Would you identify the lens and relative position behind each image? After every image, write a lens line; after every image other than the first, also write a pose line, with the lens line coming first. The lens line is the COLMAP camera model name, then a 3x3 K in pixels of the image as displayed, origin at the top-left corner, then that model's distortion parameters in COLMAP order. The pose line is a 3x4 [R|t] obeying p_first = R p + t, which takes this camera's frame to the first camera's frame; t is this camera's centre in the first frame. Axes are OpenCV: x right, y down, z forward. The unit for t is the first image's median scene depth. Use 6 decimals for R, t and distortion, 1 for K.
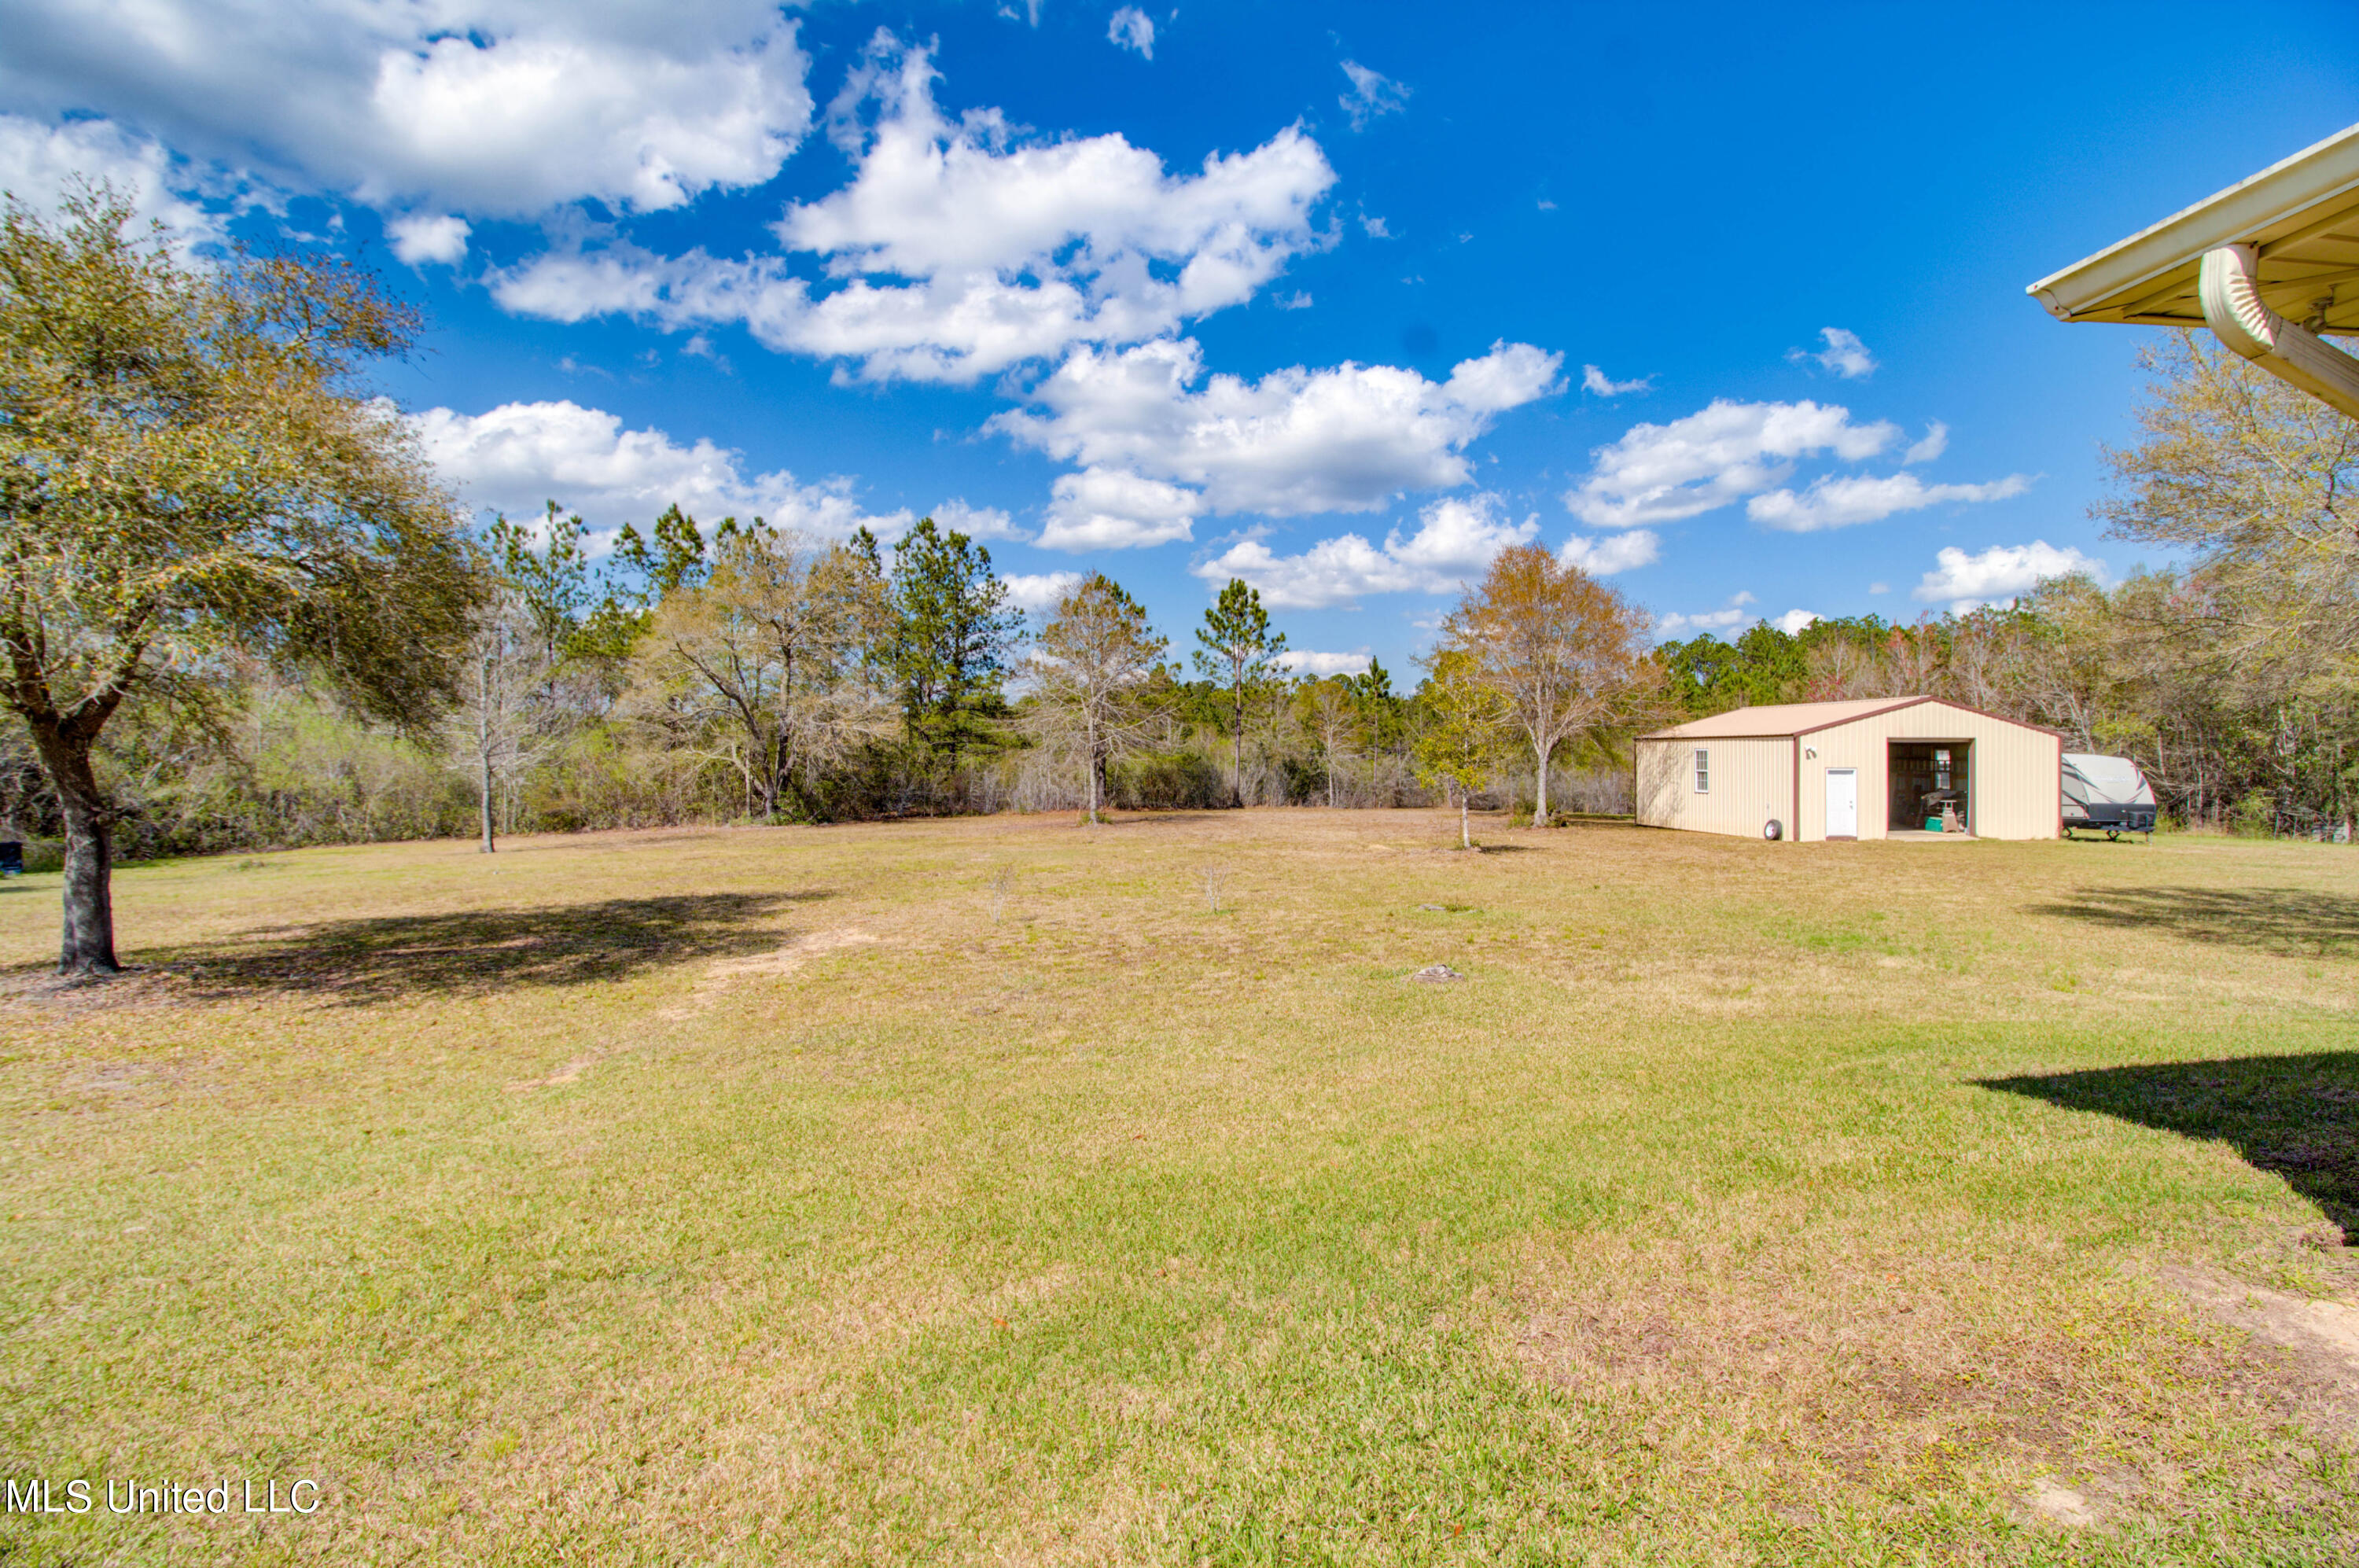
lens RADIAL K [[1078.1, 0, 1186.2], [0, 1078.1, 766.2], [0, 0, 1]] dist [0.003338, -0.017842]
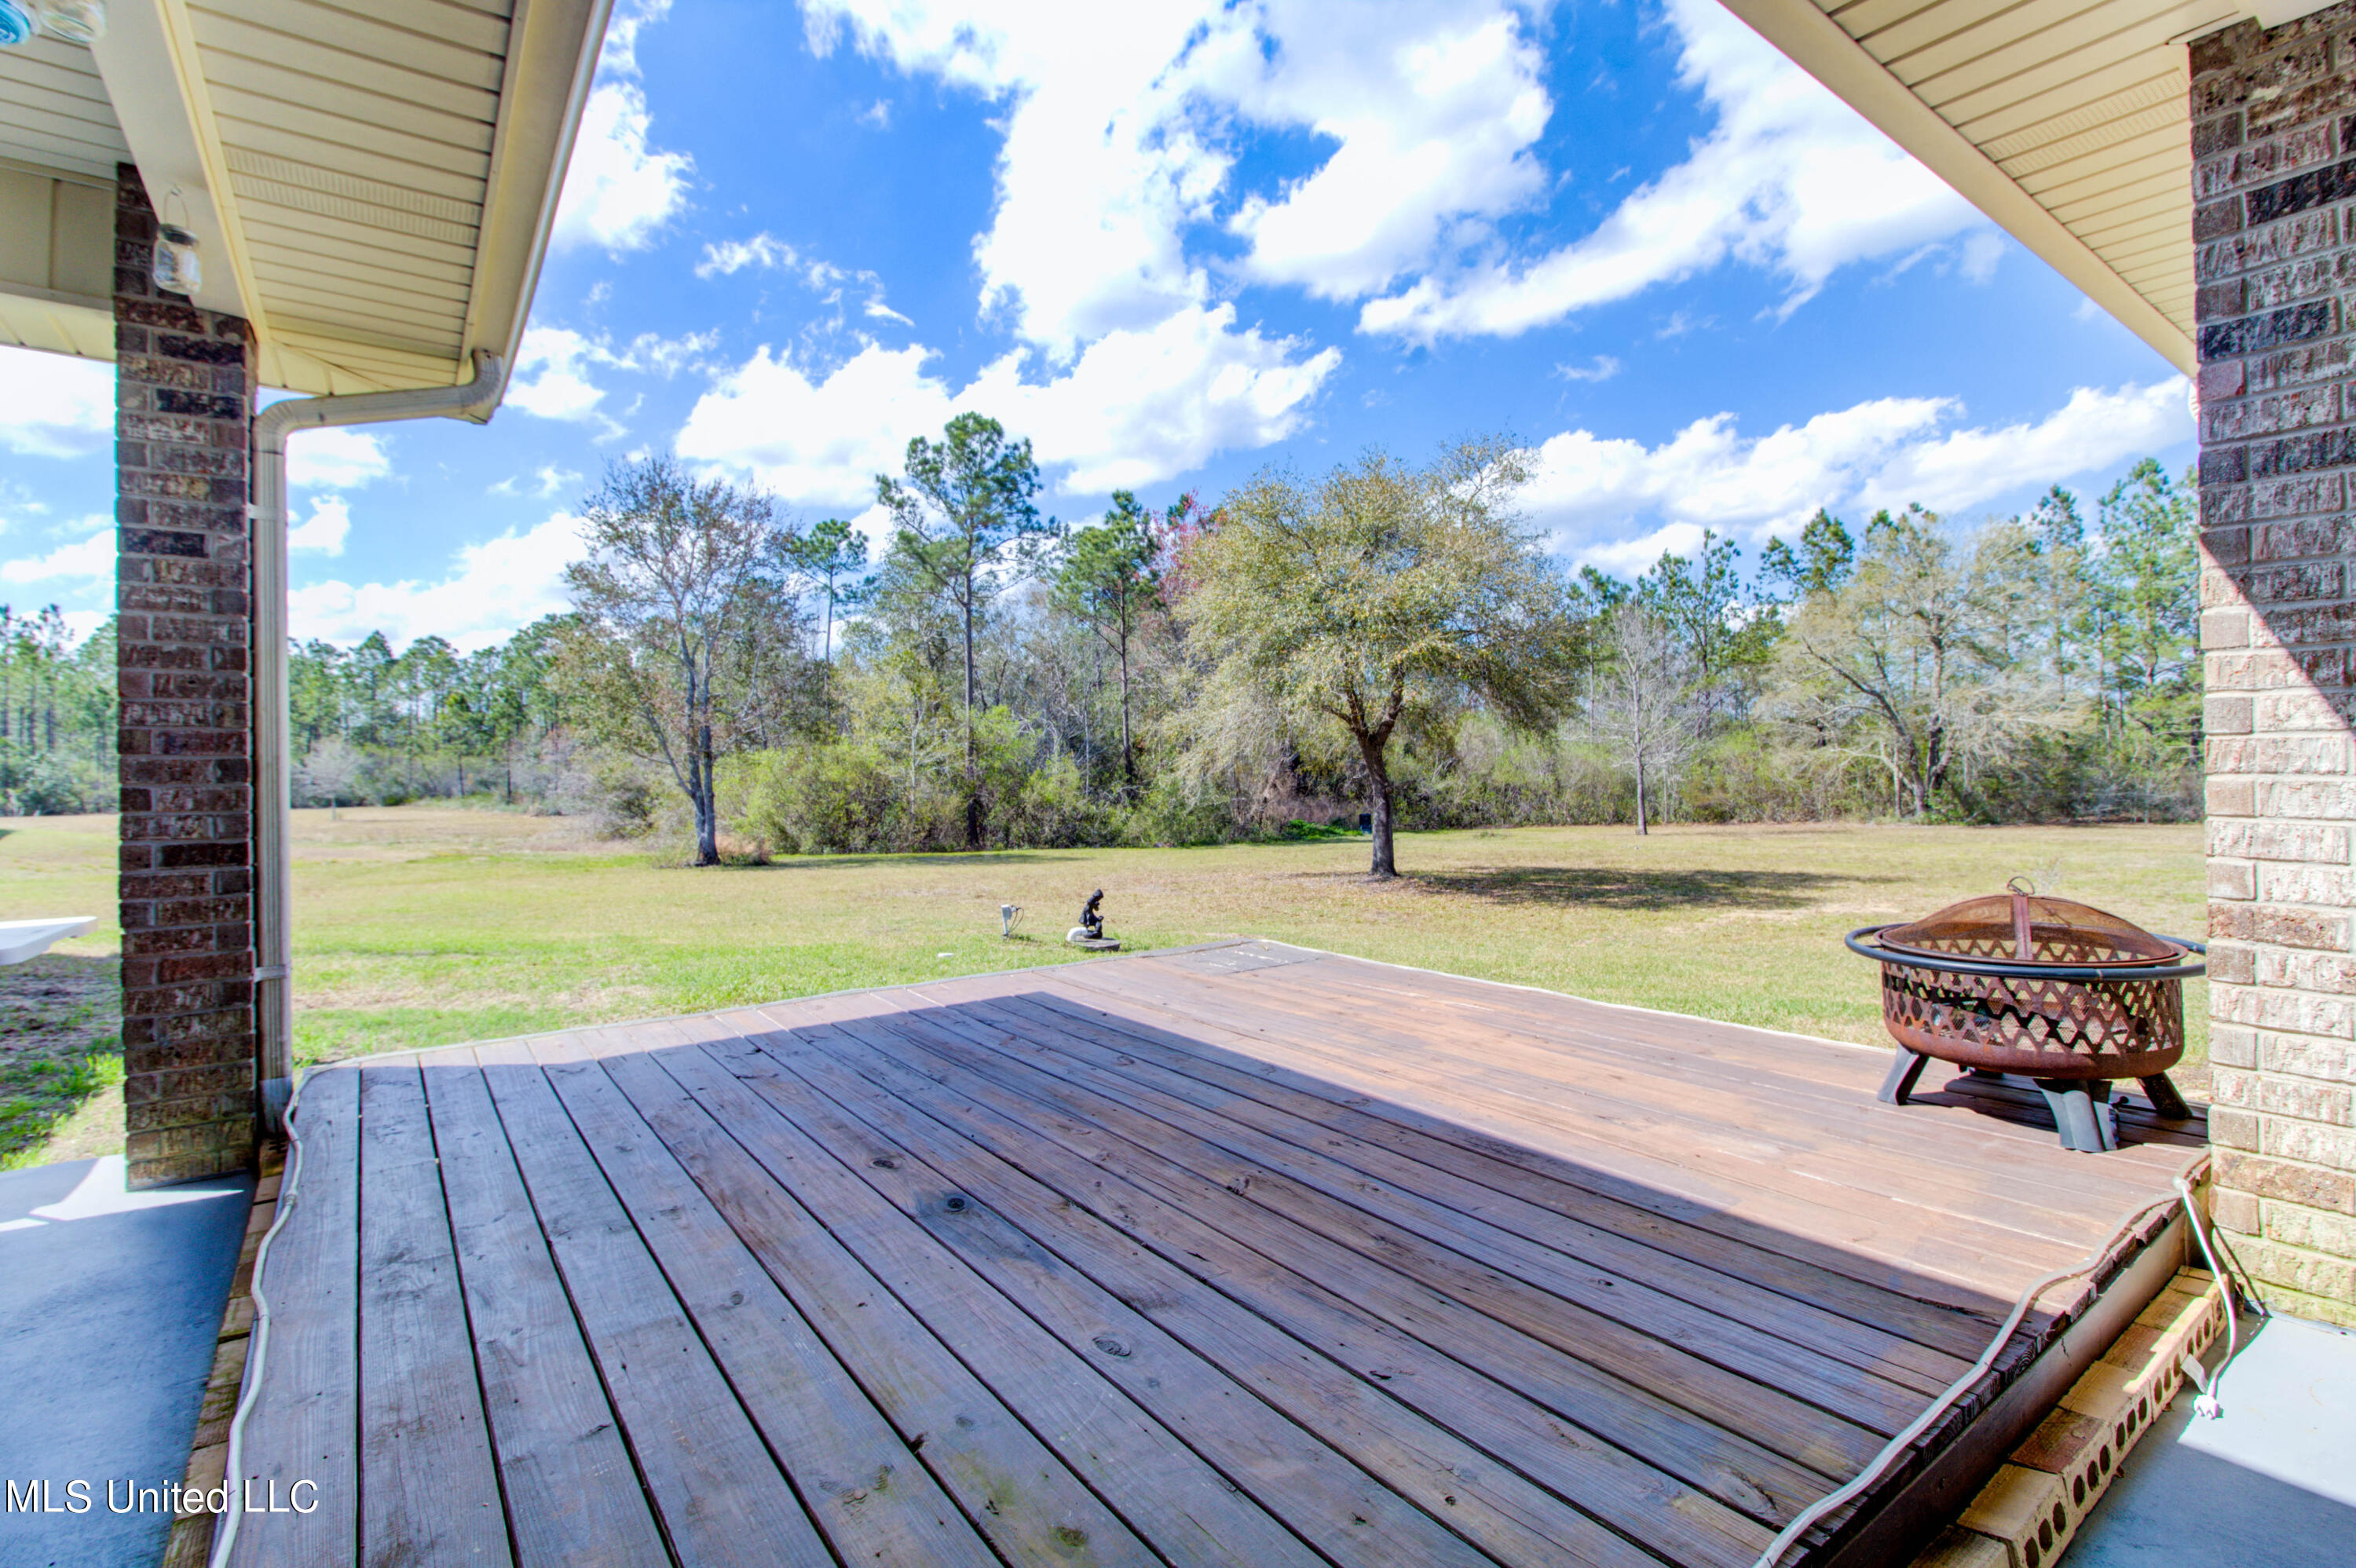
lens RADIAL K [[1070.1, 0, 1184.2], [0, 1070.1, 743.4], [0, 0, 1]] dist [0.021792, -0.016389]
pose [[0.525909, -0.026077, -0.850141, 0.085027], [0.005731, 0.999616, -0.027117, 0.004706], [0.850522, 0.009389, 0.525856, -0.061755]]
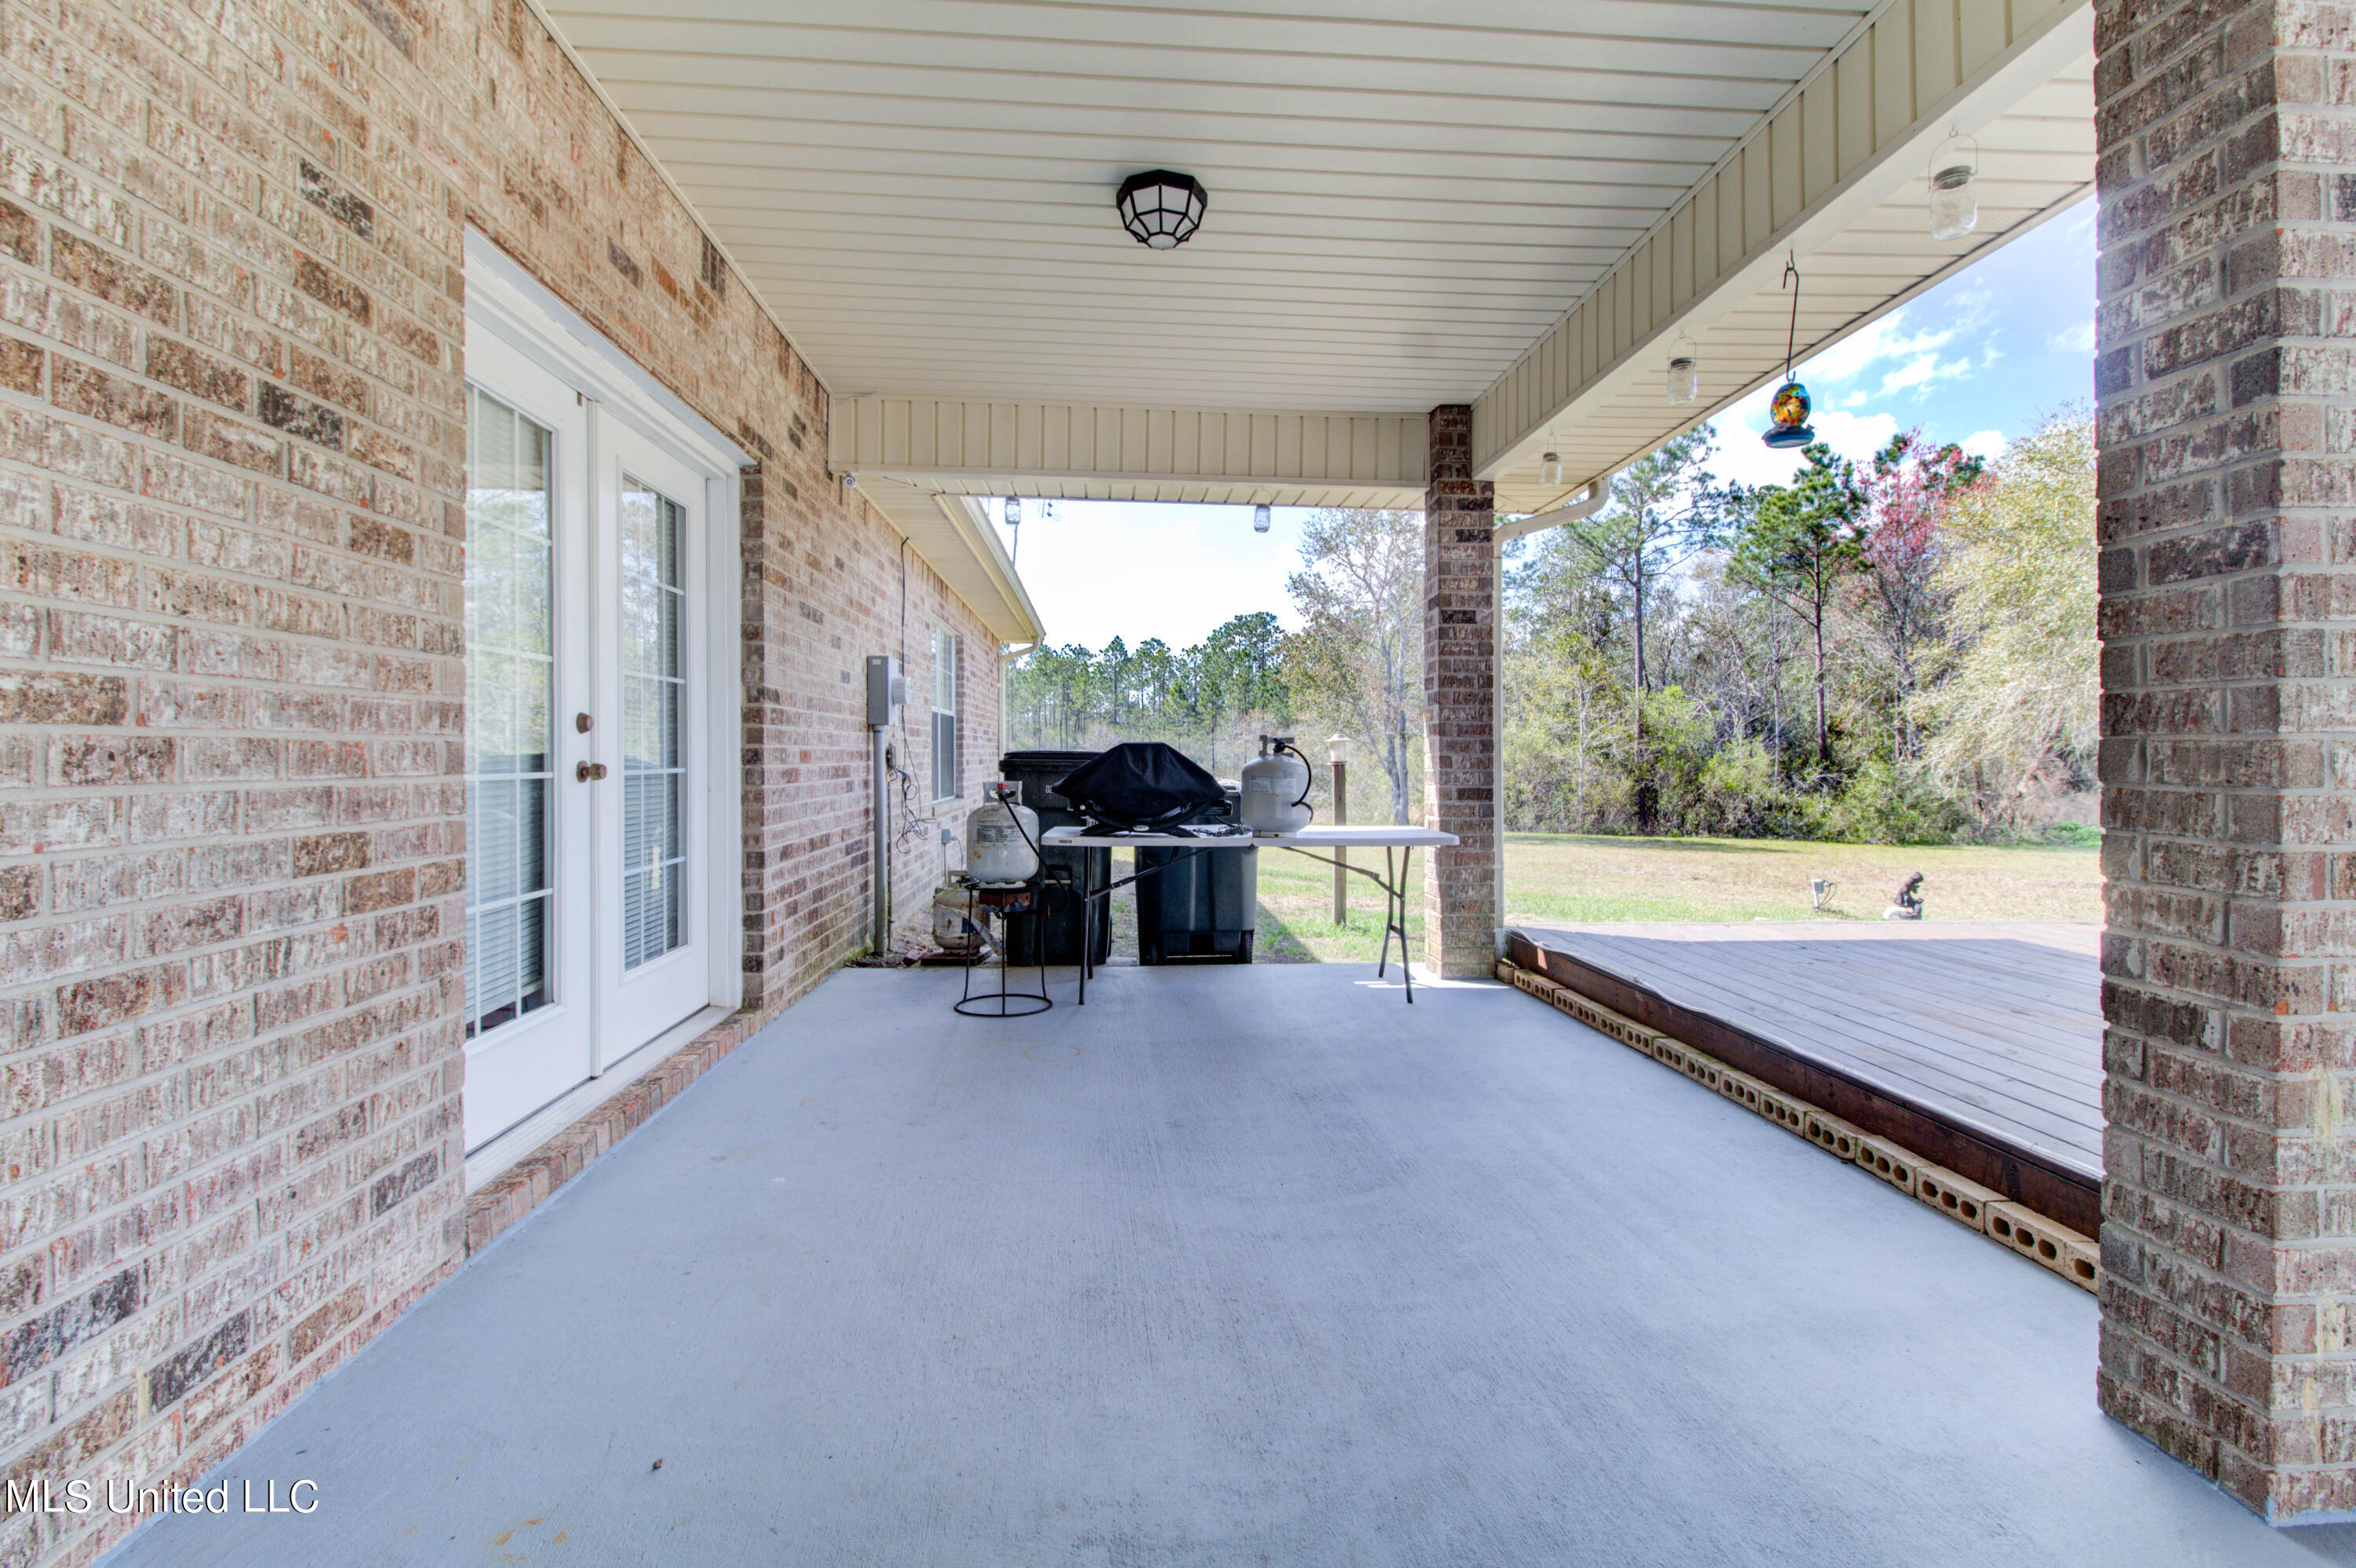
lens RADIAL K [[1070.2, 0, 1184.2], [0, 1070.2, 743.4], [0, 0, 1]] dist [0.021792, -0.016389]
pose [[-0.011010, -0.008982, -0.999899, 0.110915], [-0.010417, 0.999906, -0.008867, 0.005267], [0.999885, 0.010318, -0.011103, -0.105638]]
